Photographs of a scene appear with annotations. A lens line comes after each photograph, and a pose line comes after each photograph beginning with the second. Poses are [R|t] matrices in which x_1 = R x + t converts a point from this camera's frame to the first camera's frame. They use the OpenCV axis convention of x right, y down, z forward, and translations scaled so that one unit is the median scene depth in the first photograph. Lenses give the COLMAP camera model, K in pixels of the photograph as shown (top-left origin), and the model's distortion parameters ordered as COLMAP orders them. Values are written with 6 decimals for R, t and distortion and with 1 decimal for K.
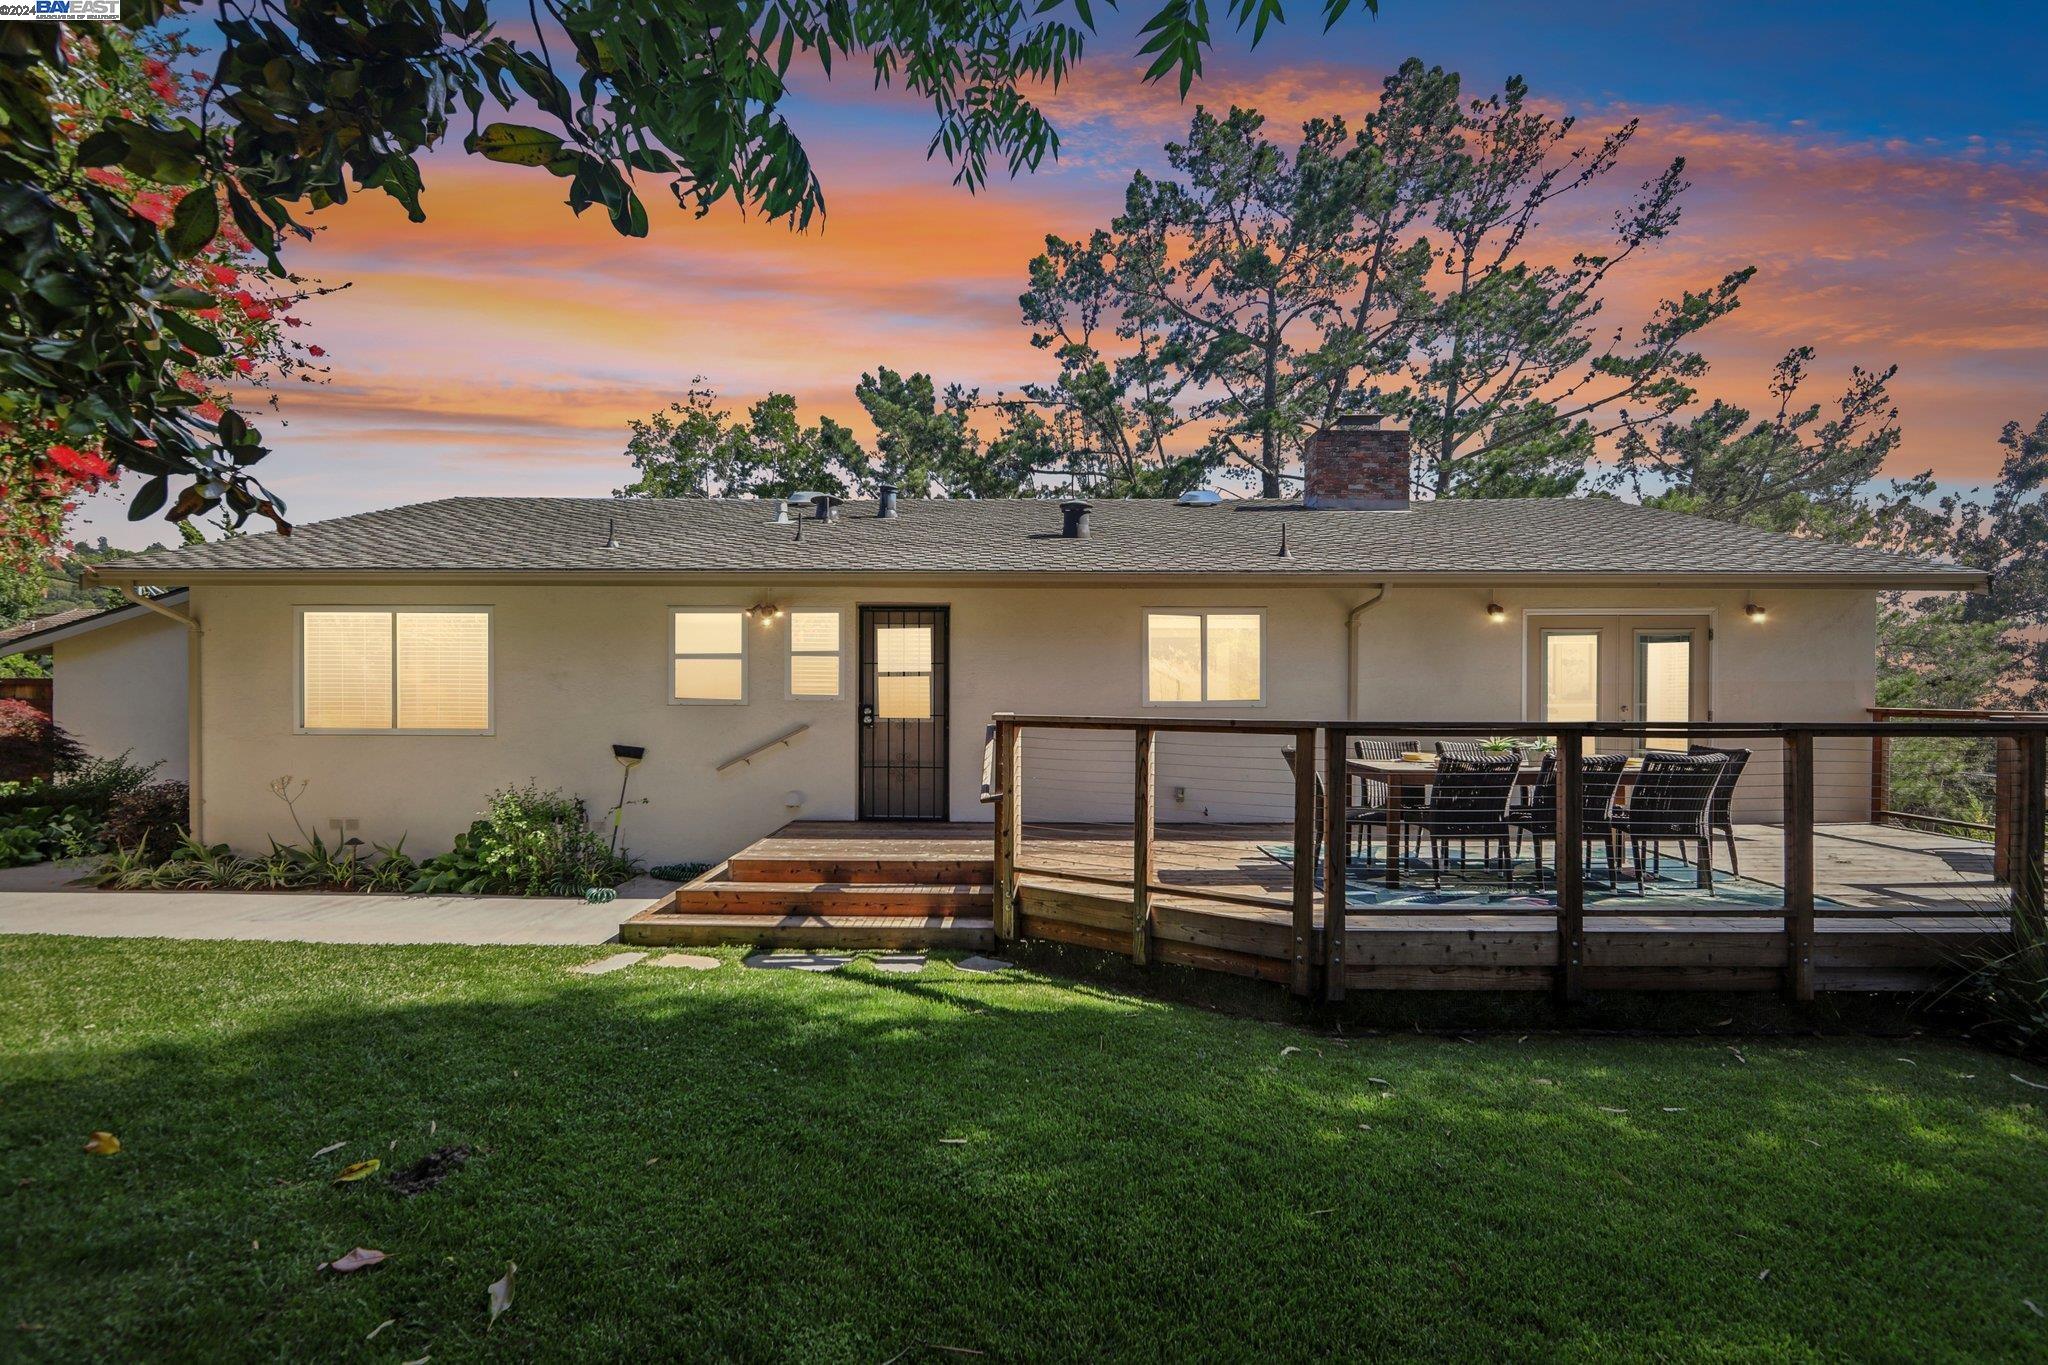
lens RADIAL K [[832.2, 0, 1024.0], [0, 832.2, 682.5], [0, 0, 1]] dist [-0.002582, -0.000140]
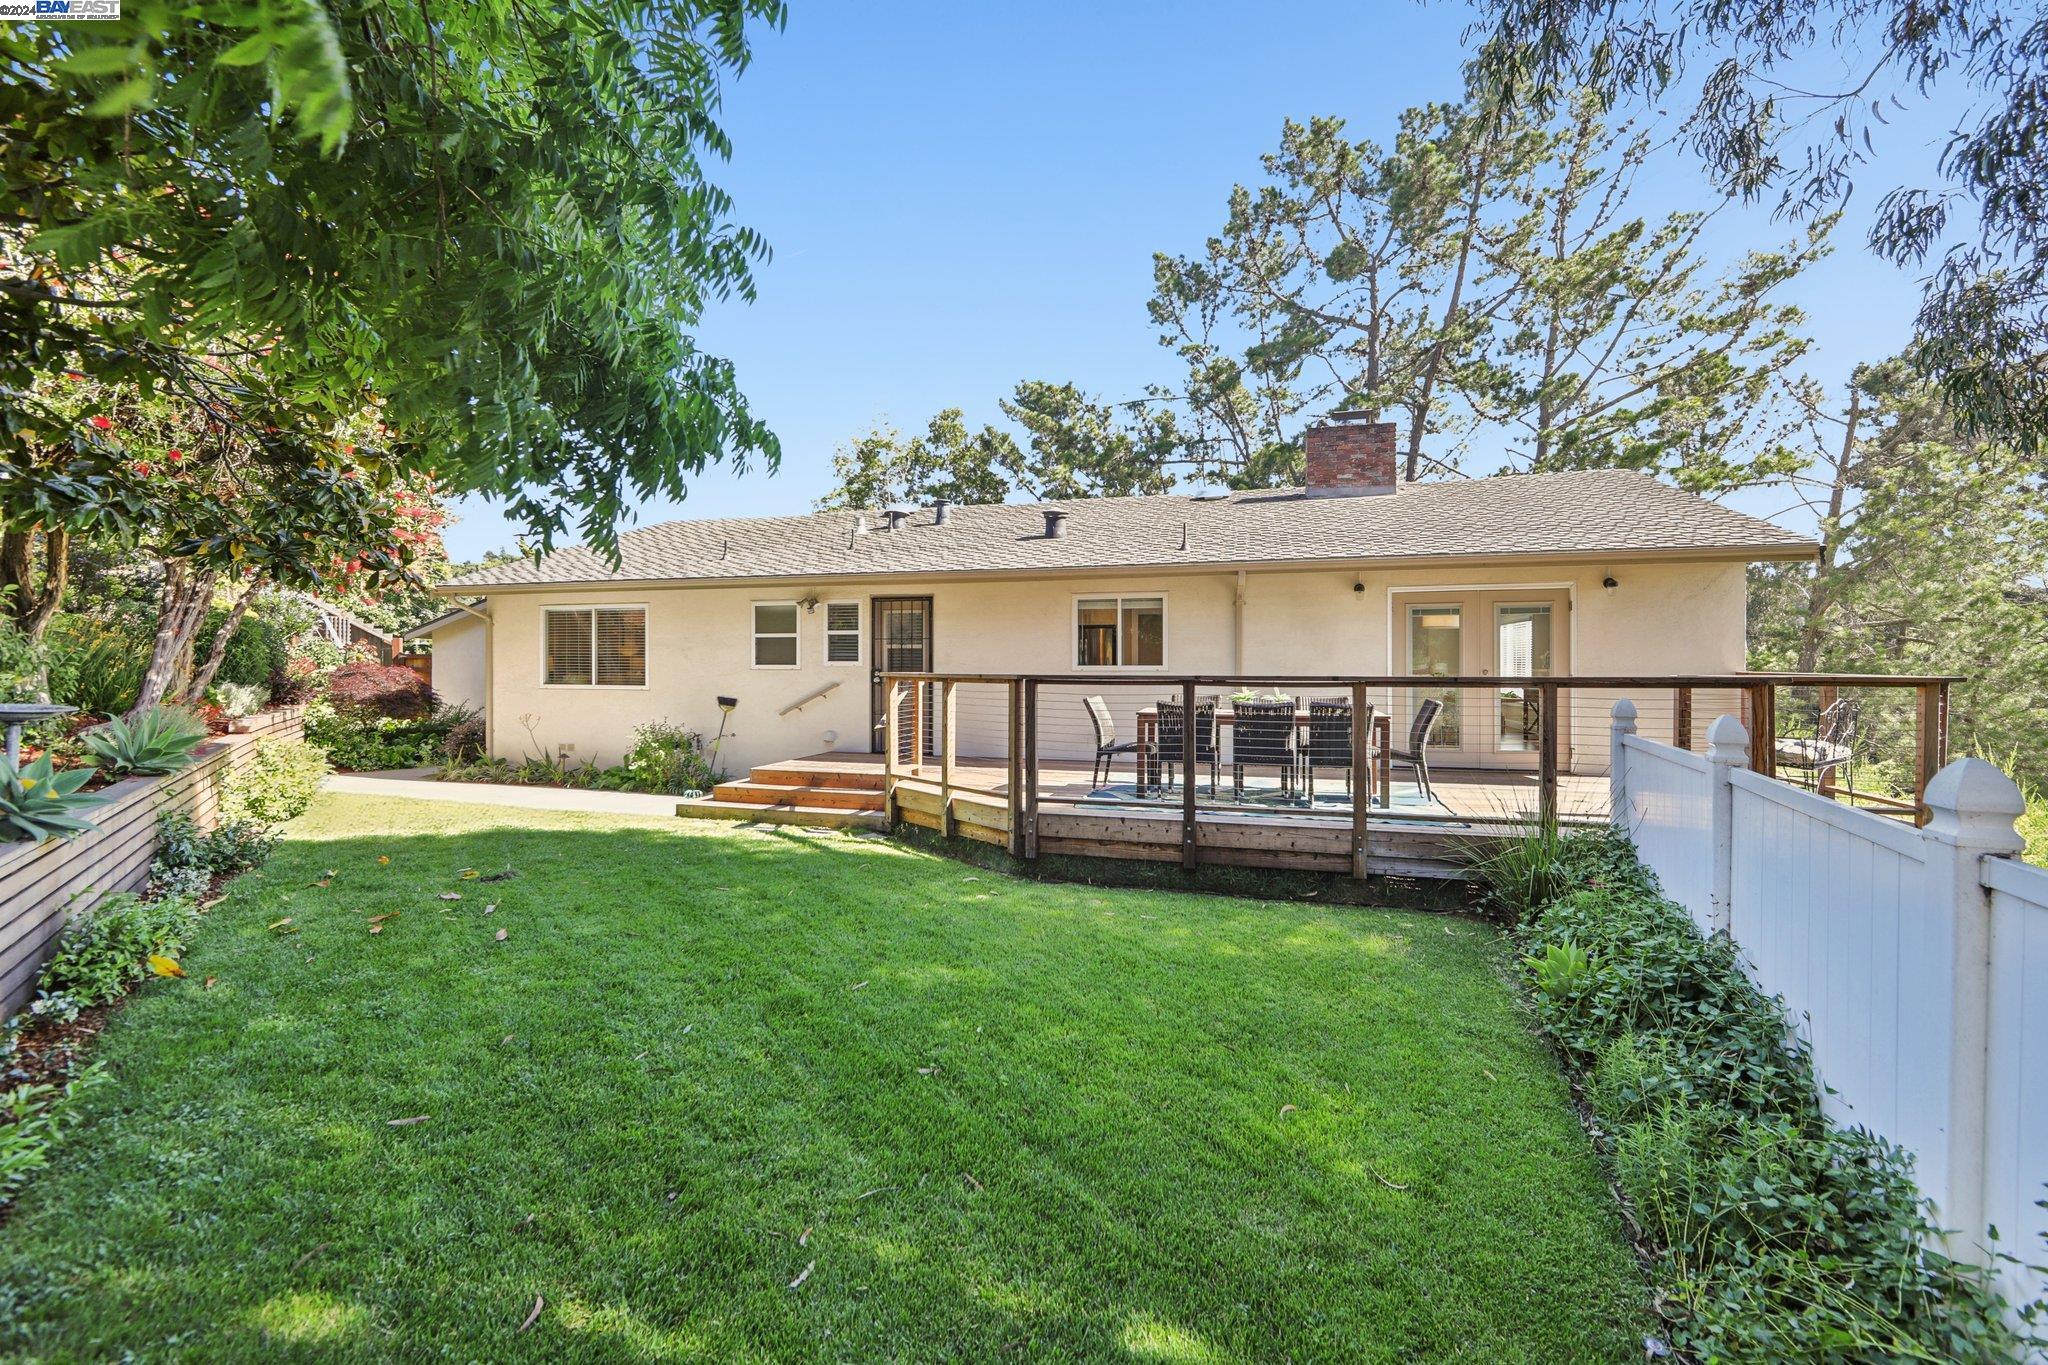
lens RADIAL K [[810.0, 0, 1026.1], [0, 810.0, 643.0], [0, 0, 1]] dist [-0.000556, 0.000209]
pose [[0.966004, -0.008054, -0.258402, 0.337936], [0.003867, 0.999853, -0.016708, 0.005681], [0.258499, 0.015141, 0.965893, -0.199253]]
